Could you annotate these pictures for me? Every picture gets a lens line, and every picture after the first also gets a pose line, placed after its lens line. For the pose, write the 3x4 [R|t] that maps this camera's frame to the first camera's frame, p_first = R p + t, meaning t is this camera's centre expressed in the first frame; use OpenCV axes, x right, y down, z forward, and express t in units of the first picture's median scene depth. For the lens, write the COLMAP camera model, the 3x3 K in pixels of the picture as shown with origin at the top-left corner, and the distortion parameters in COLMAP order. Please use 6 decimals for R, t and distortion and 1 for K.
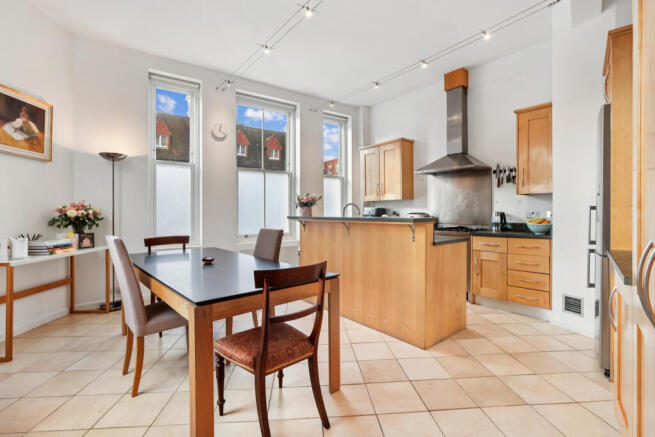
lens RADIAL K [[299.1, 0, 327.5], [0, 299.1, 218.5], [0, 0, 1]] dist [-0.000058, -0.000025]
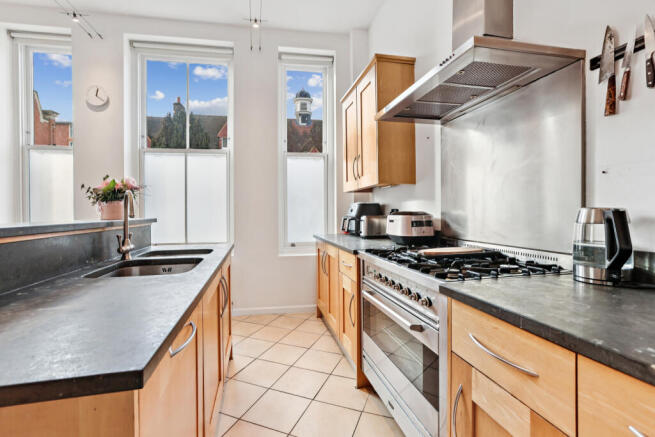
lens RADIAL K [[310.2, 0, 327.5], [0, 310.2, 218.5], [0, 0, 1]] dist [0.000754, 0.000427]
pose [[0.910079, 0.000644, -0.414434, 0.453322], [-0.006434, 0.999900, -0.012575, -0.007154], [0.414385, 0.014111, 0.909992, 0.640979]]
